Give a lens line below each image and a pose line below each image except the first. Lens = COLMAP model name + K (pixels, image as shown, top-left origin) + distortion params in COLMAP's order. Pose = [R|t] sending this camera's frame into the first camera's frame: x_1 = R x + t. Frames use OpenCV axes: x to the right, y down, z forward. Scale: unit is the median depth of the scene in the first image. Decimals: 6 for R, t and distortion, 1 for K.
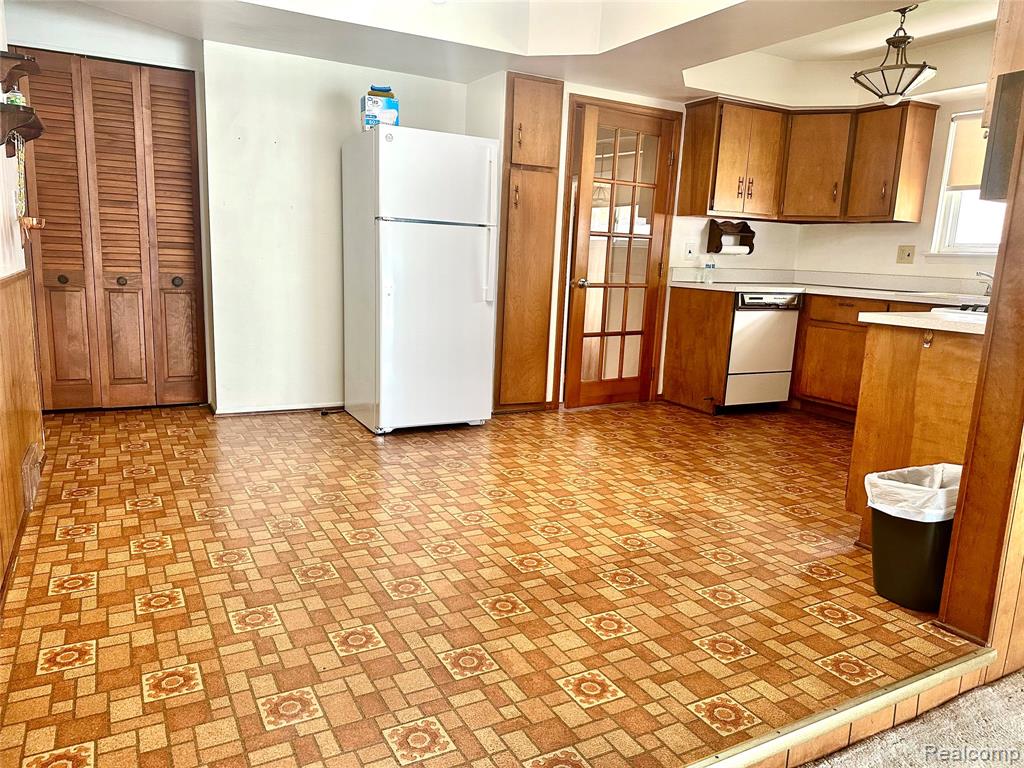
lens RADIAL K [[714.0, 0, 506.4], [0, 714.0, 389.9], [0, 0, 1]] dist [0.139776, -0.216729]
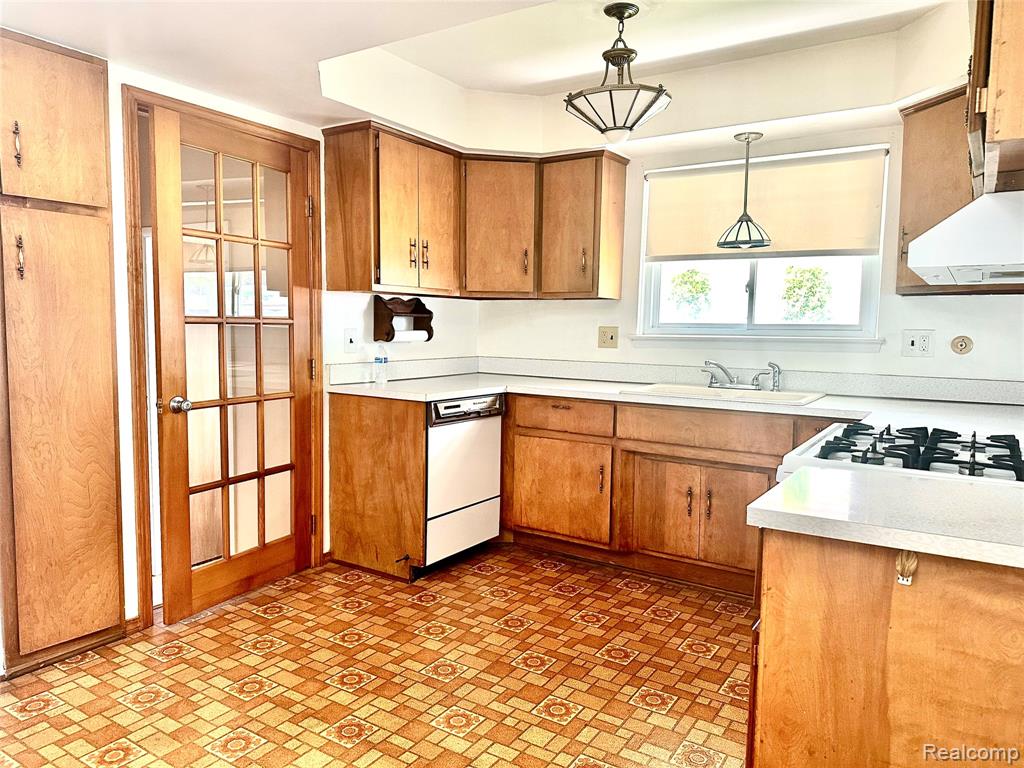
lens RADIAL K [[714.0, 0, 506.4], [0, 714.0, 389.9], [0, 0, 1]] dist [0.139776, -0.216729]
pose [[0.880600, -0.070902, 0.468526, 0.062281], [0.108105, 0.992728, -0.052954, -0.097089], [-0.461365, 0.097282, 0.881861, 0.346586]]
